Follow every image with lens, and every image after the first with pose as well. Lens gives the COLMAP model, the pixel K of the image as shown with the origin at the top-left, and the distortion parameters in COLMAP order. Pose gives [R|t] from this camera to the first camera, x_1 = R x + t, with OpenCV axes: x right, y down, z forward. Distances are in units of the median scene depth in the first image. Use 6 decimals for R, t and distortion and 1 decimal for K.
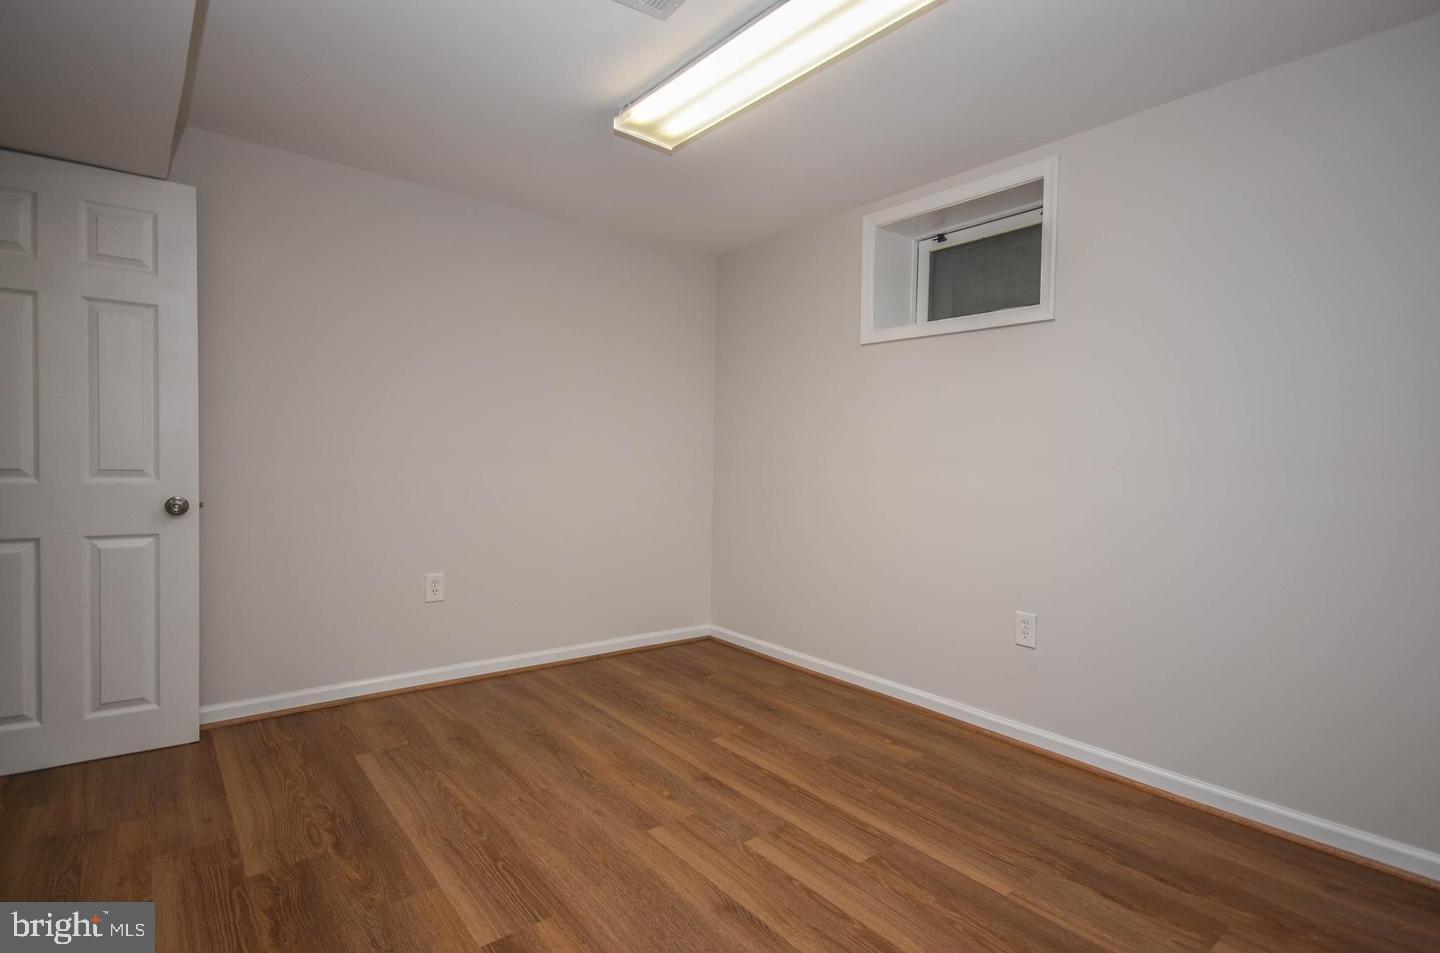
lens RADIAL K [[723.6, 0, 738.4], [0, 723.6, 478.2], [0, 0, 1]] dist [0.003468, -0.000518]
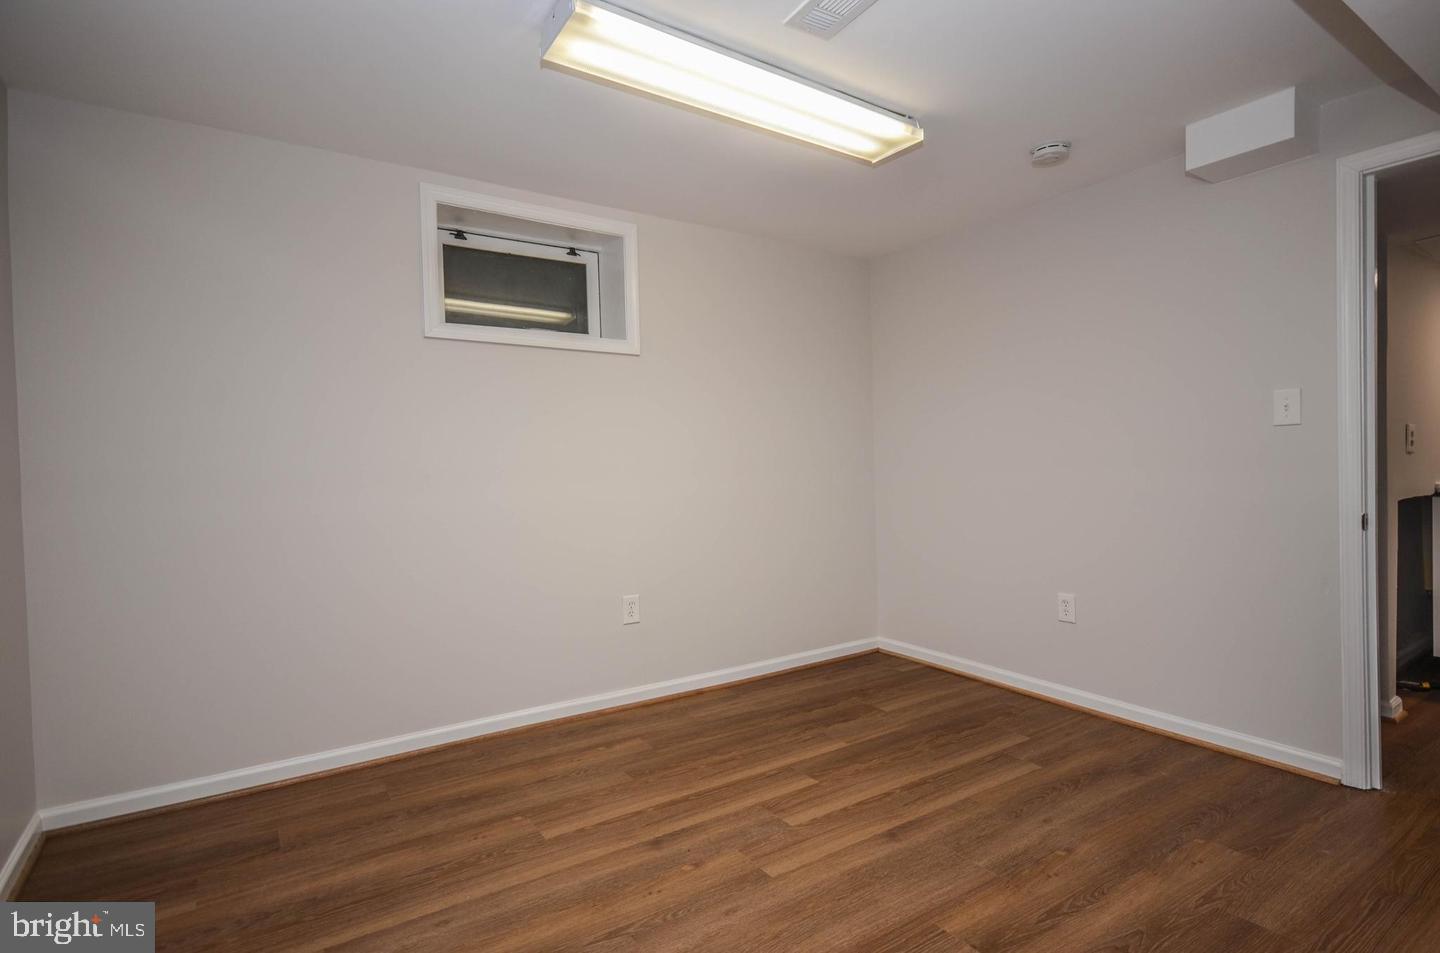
lens RADIAL K [[723.6, 0, 738.4], [0, 723.6, 478.2], [0, 0, 1]] dist [0.003468, -0.000518]
pose [[0.085471, -0.039859, 0.995543, -0.902681], [0.047635, 0.998220, 0.035876, -0.050168], [-0.995201, 0.044357, 0.087218, 0.821934]]
